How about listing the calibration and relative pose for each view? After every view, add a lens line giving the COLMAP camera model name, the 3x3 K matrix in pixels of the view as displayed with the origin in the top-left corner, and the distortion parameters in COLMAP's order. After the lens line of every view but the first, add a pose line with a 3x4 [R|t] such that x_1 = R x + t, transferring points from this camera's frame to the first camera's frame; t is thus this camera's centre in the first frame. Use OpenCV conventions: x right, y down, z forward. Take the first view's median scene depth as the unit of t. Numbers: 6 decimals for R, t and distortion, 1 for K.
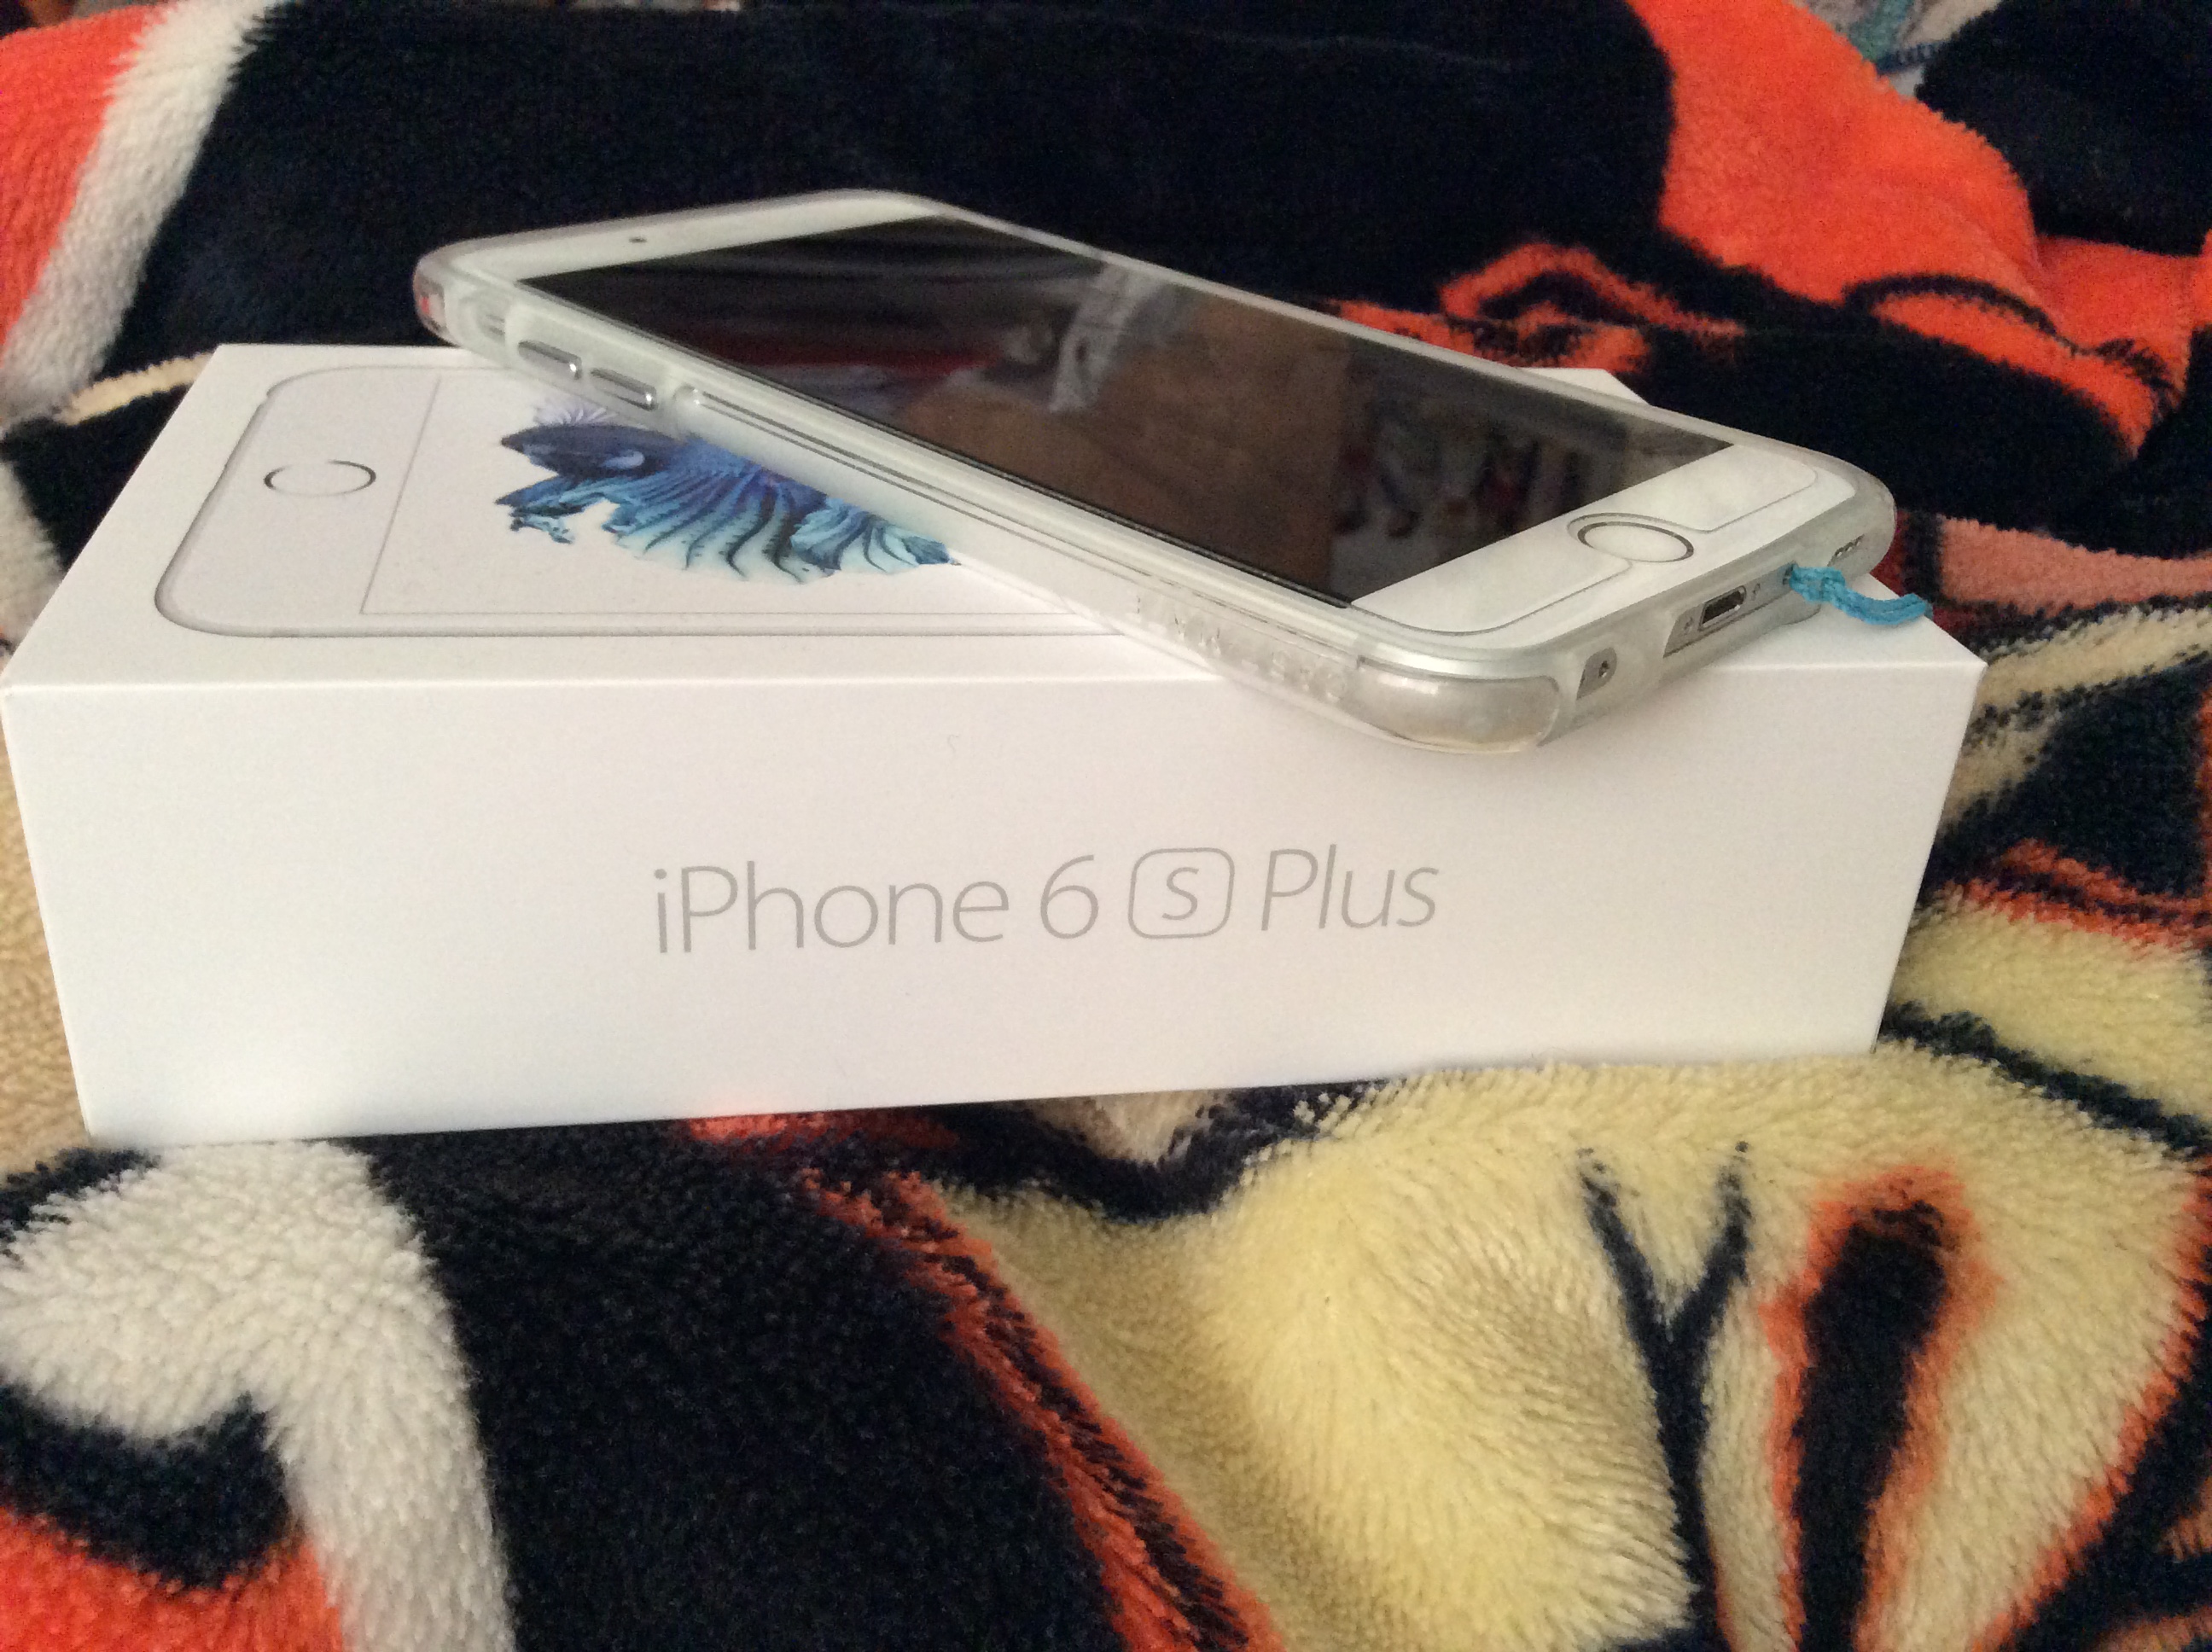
lens RADIAL K [[2084.1, 0, 1110.7], [0, 2084.1, 882.7], [0, 0, 1]] dist [0.074844, -0.011408]
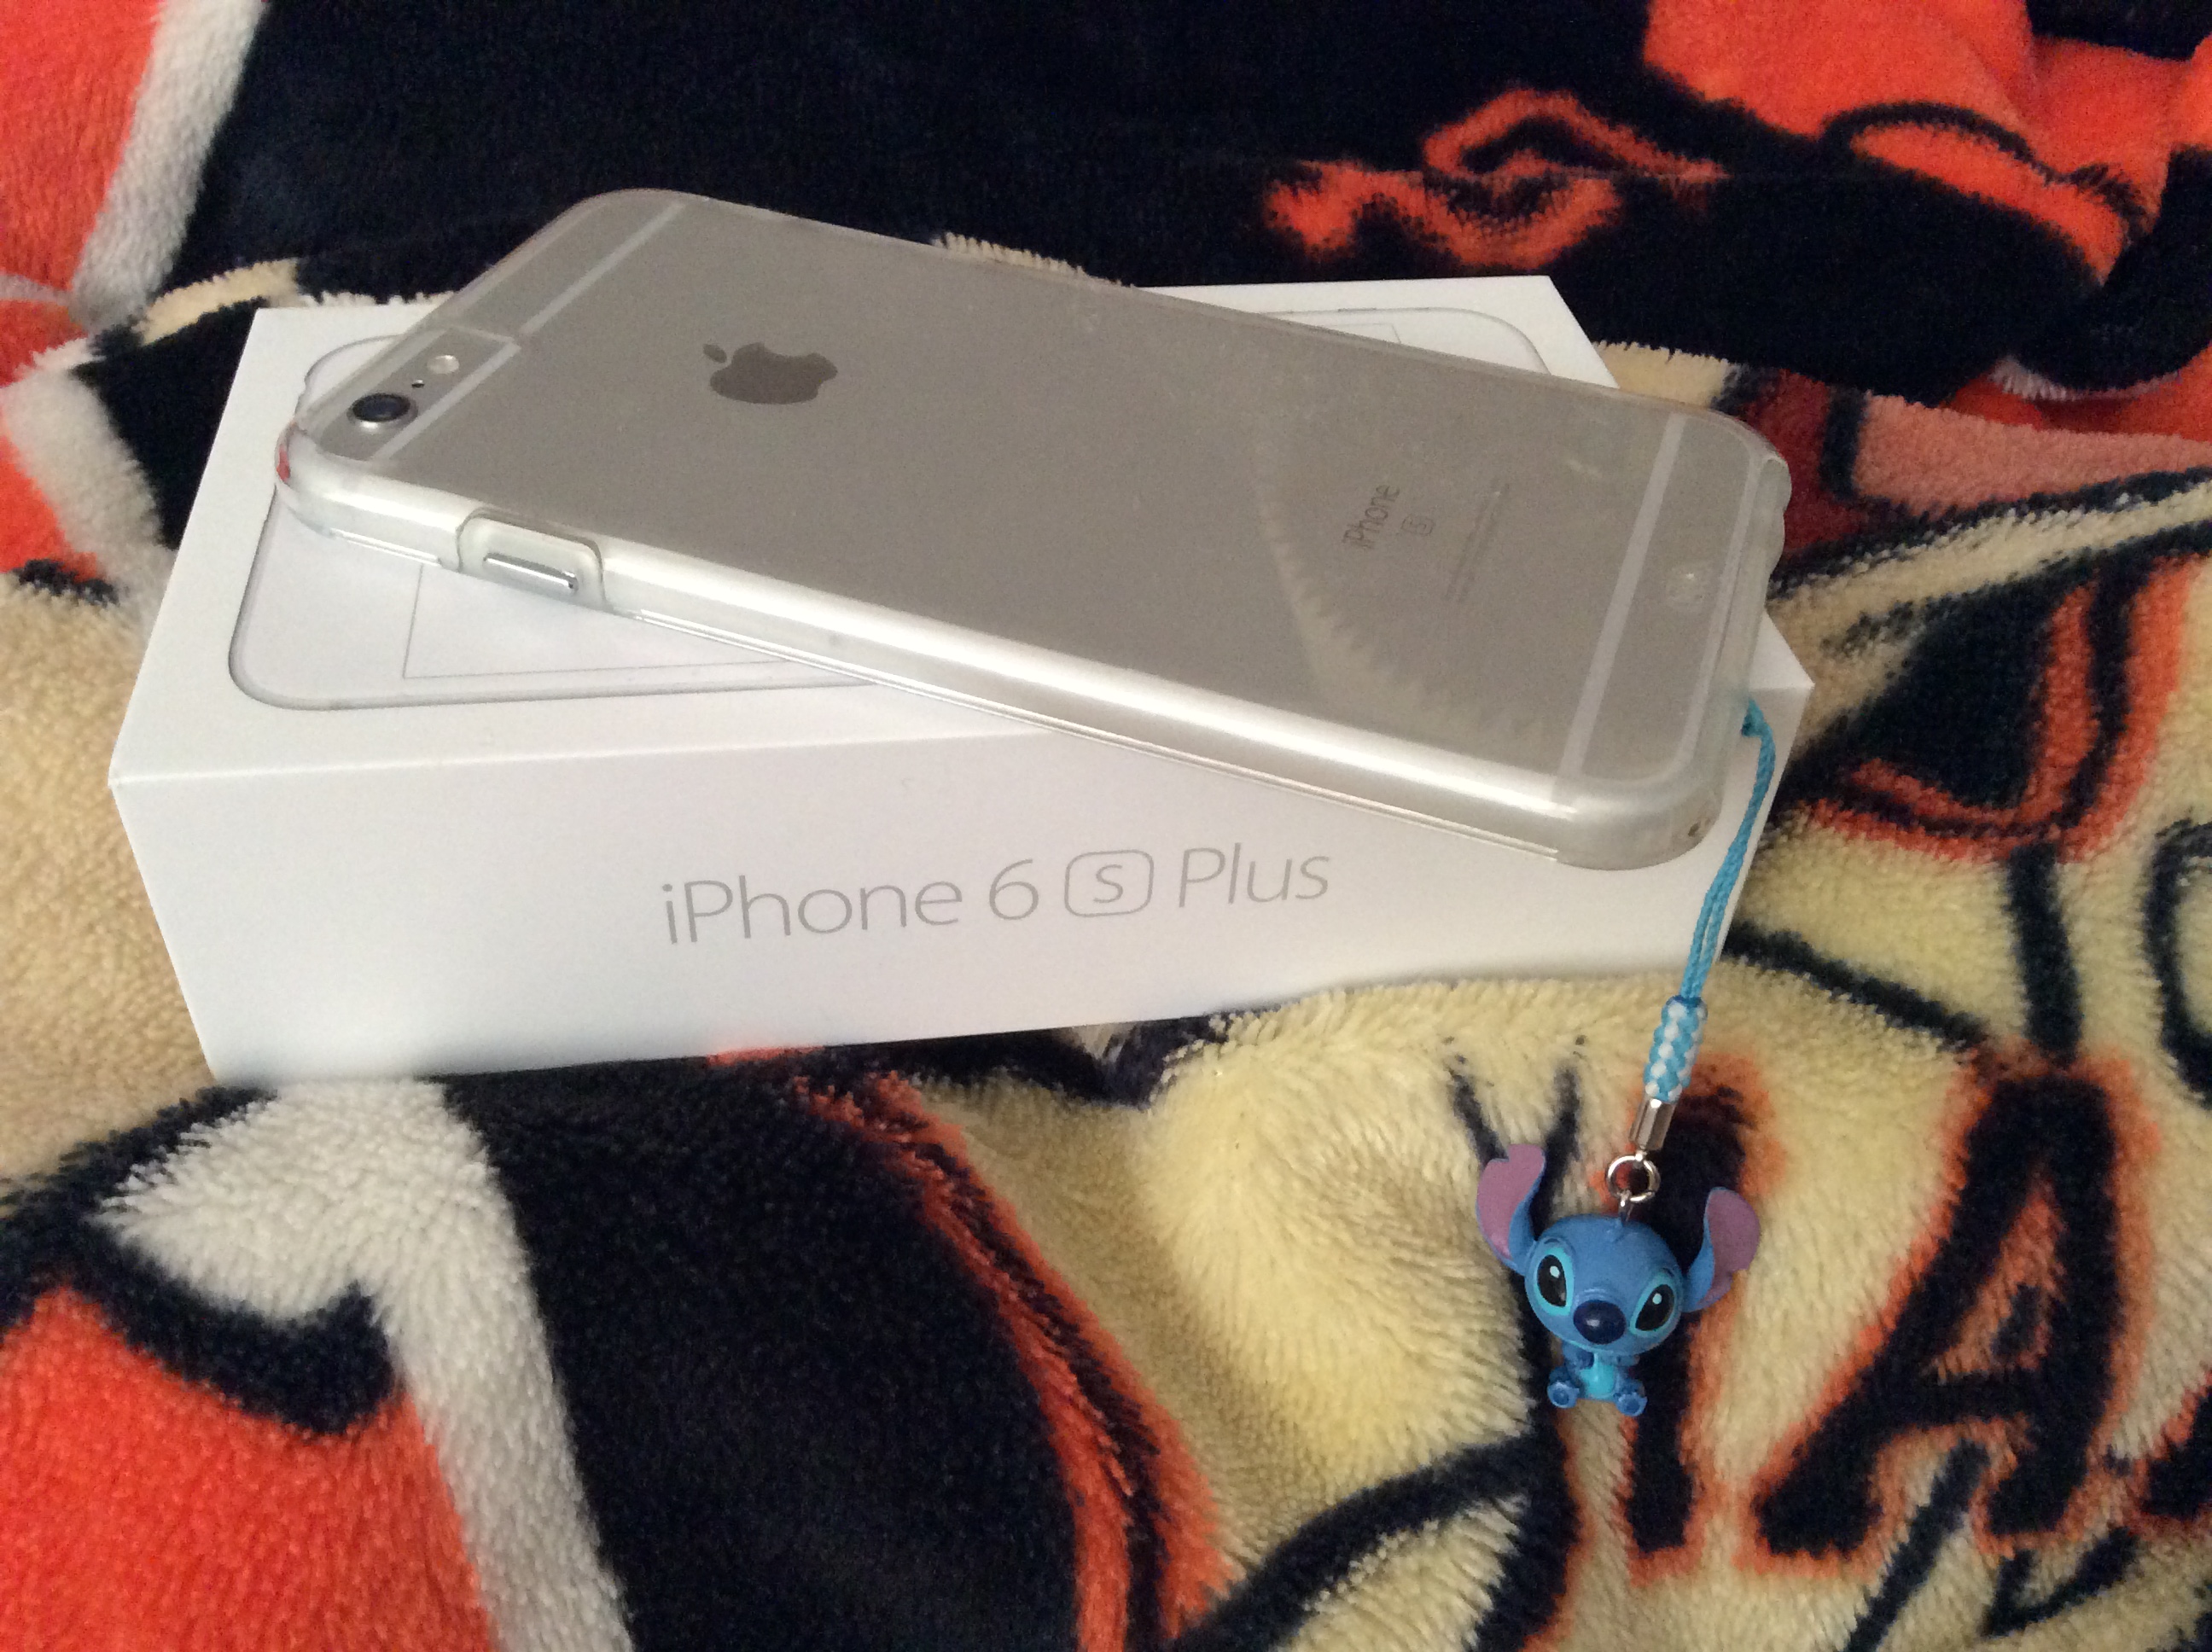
lens RADIAL K [[2105.5, 0, 1106.0], [0, 2105.5, 826.0], [0, 0, 1]] dist [0.111020, 0.003326]
pose [[0.998805, -0.011888, -0.047404, 0.098621], [0.017563, 0.992478, 0.121156, -0.163389], [0.045607, -0.121844, 0.991501, -0.207321]]
